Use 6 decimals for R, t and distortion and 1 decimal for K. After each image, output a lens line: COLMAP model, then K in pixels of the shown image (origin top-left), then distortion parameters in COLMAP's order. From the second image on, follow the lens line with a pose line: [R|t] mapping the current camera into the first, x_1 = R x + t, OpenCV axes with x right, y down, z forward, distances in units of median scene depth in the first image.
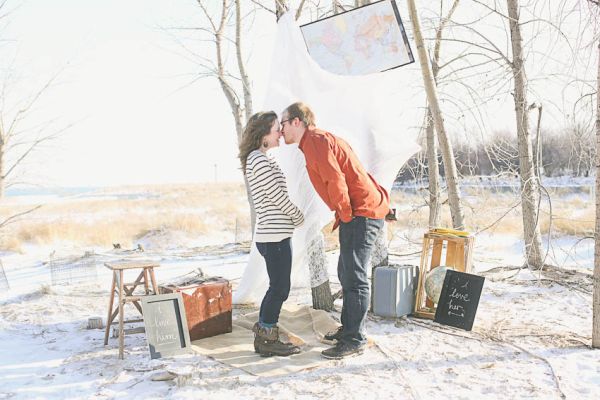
lens RADIAL K [[896.7, 0, 303.8], [0, 896.7, 200.1], [0, 0, 1]] dist [-0.098009, 0.000000]
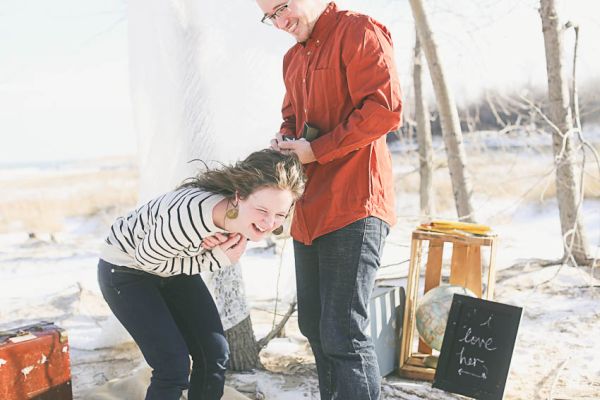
lens RADIAL K [[896.7, 0, 301.9], [0, 896.7, 204.6], [0, 0, 1]] dist [-0.098009, 0.000000]
pose [[0.999407, -0.033315, 0.008695, 0.046481], [0.032899, 0.998481, 0.044197, -0.005697], [-0.010154, -0.043885, 0.998985, 0.334858]]
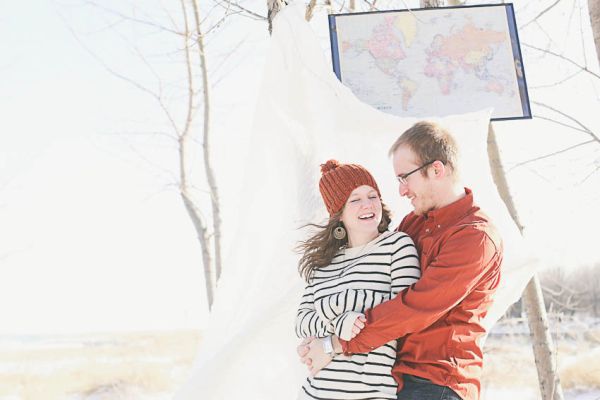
lens RADIAL K [[896.7, 0, 299.6], [0, 896.7, 198.0], [0, 0, 1]] dist [-0.098009, 0.000000]
pose [[0.999624, 0.001991, 0.027354, -0.021027], [0.002551, 0.986289, -0.165006, -0.006089], [-0.027308, 0.165014, 0.985913, 0.364262]]
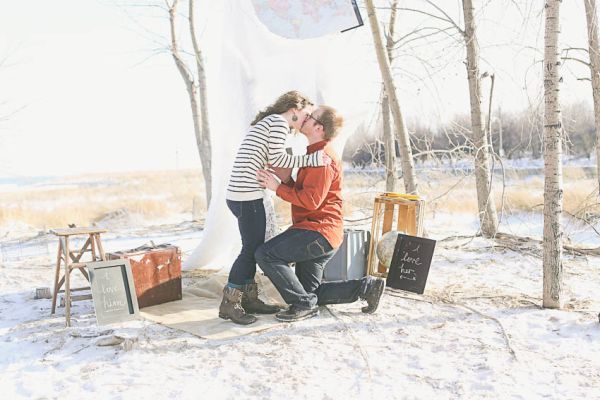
lens RADIAL K [[896.7, 0, 304.0], [0, 896.7, 197.2], [0, 0, 1]] dist [-0.098009, 0.000000]
pose [[0.999042, -0.013071, 0.041758, 0.010907], [0.012594, 0.999853, 0.011672, 0.018534], [-0.041904, -0.011135, 0.999060, 0.006514]]
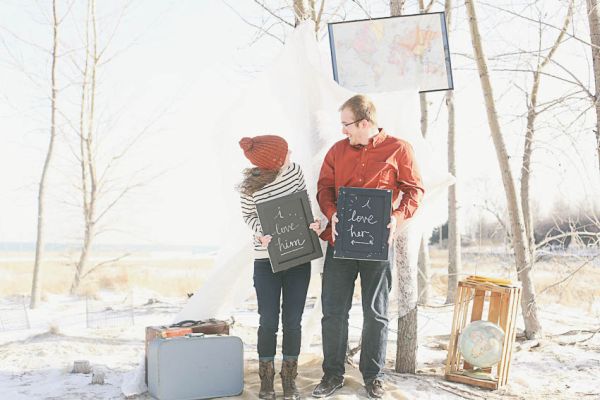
lens RADIAL K [[896.7, 0, 298.7], [0, 896.7, 196.9], [0, 0, 1]] dist [-0.098009, 0.000000]
pose [[0.987030, 0.022064, -0.159014, 0.091494], [-0.034013, 0.996765, -0.072824, 0.019139], [0.156892, 0.077288, 0.984587, 0.107828]]
